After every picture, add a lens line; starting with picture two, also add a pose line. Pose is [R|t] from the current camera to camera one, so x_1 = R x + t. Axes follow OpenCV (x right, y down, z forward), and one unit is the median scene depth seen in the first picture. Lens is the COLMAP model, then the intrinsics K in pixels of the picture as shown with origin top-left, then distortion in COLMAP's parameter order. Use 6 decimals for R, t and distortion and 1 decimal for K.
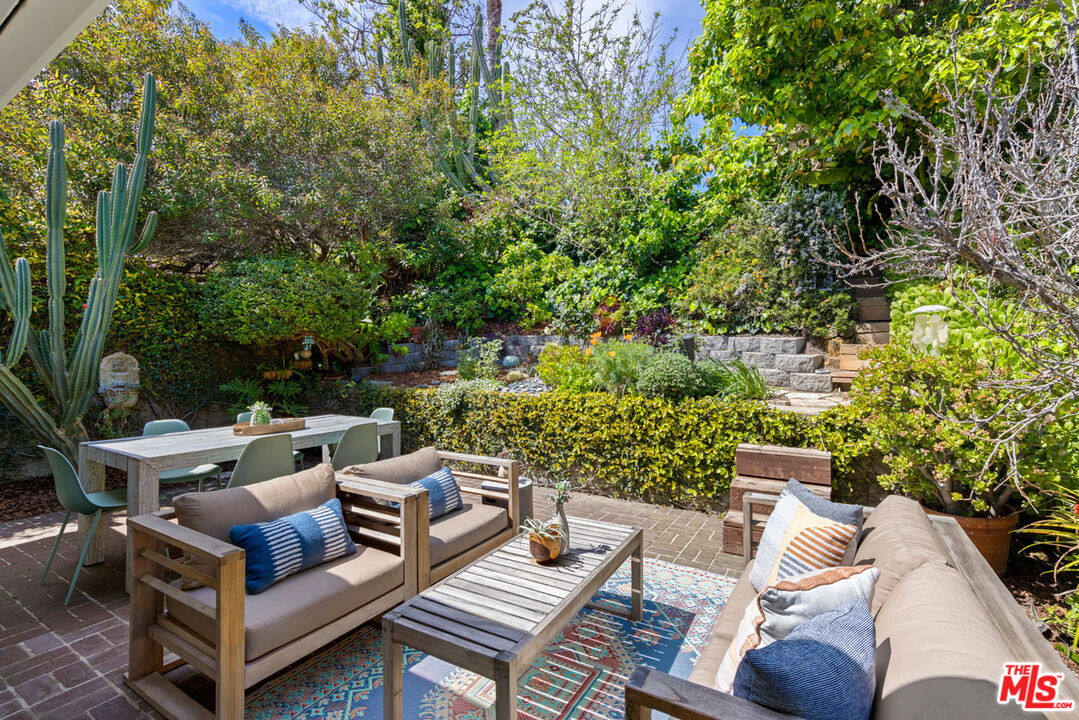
lens RADIAL K [[485.0, 0, 547.1], [0, 485.0, 355.3], [0, 0, 1]] dist [0.003887, -0.002269]
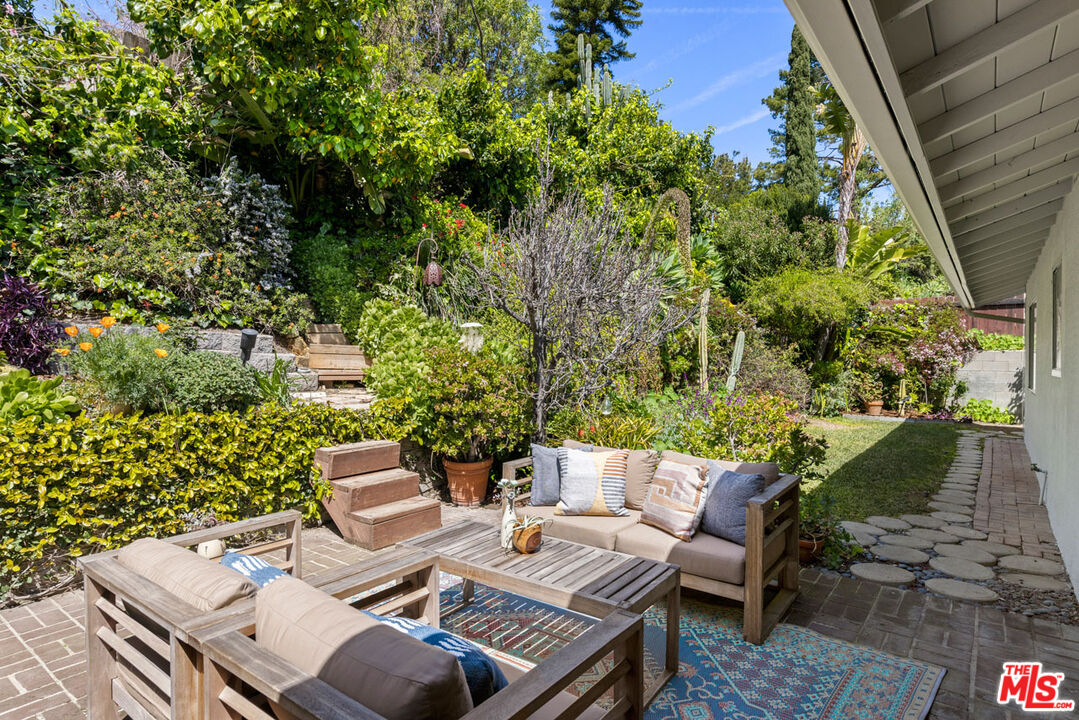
lens RADIAL K [[578.6, 0, 546.2], [0, 578.6, 359.4], [0, 0, 1]] dist [0.005801, 0.000865]
pose [[0.107529, -0.012642, 0.994122, -0.636802], [-0.011548, 0.999836, 0.013963, -0.013069], [-0.994135, -0.012981, 0.107366, 0.406819]]
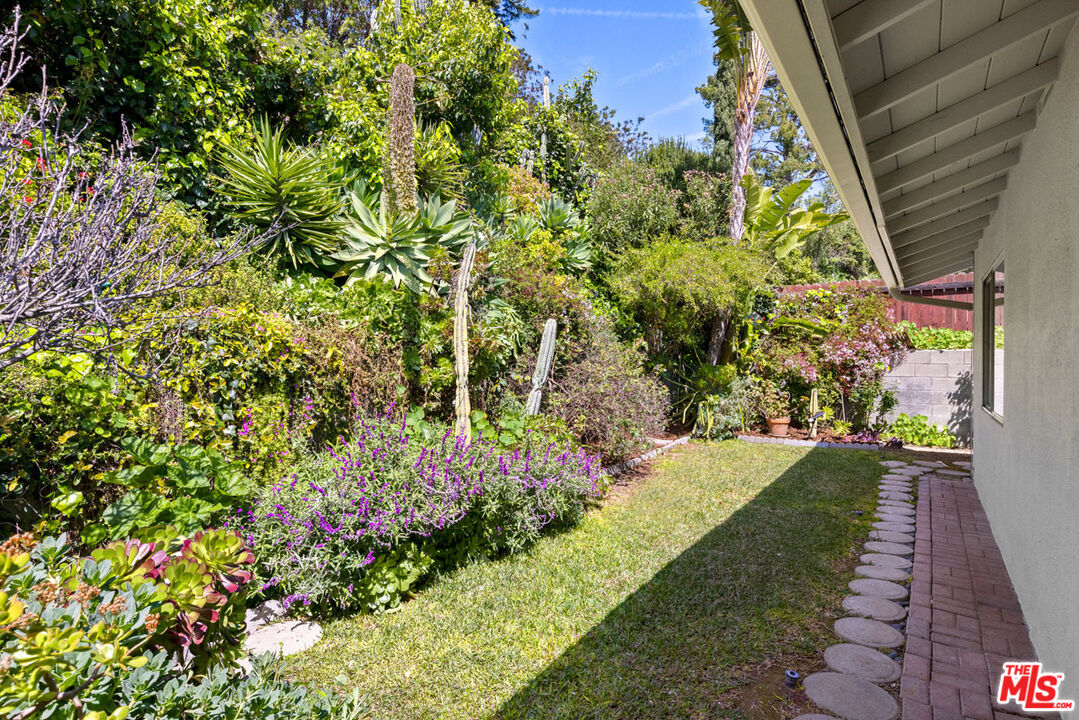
lens RADIAL K [[578.6, 0, 540.4], [0, 578.6, 360.3], [0, 0, 1]] dist [0.005801, 0.000865]
pose [[0.038976, -0.013505, 0.999149, 0.403681], [-0.009367, 0.999860, 0.013880, -0.021347], [-0.999196, -0.009900, 0.038844, -0.218905]]
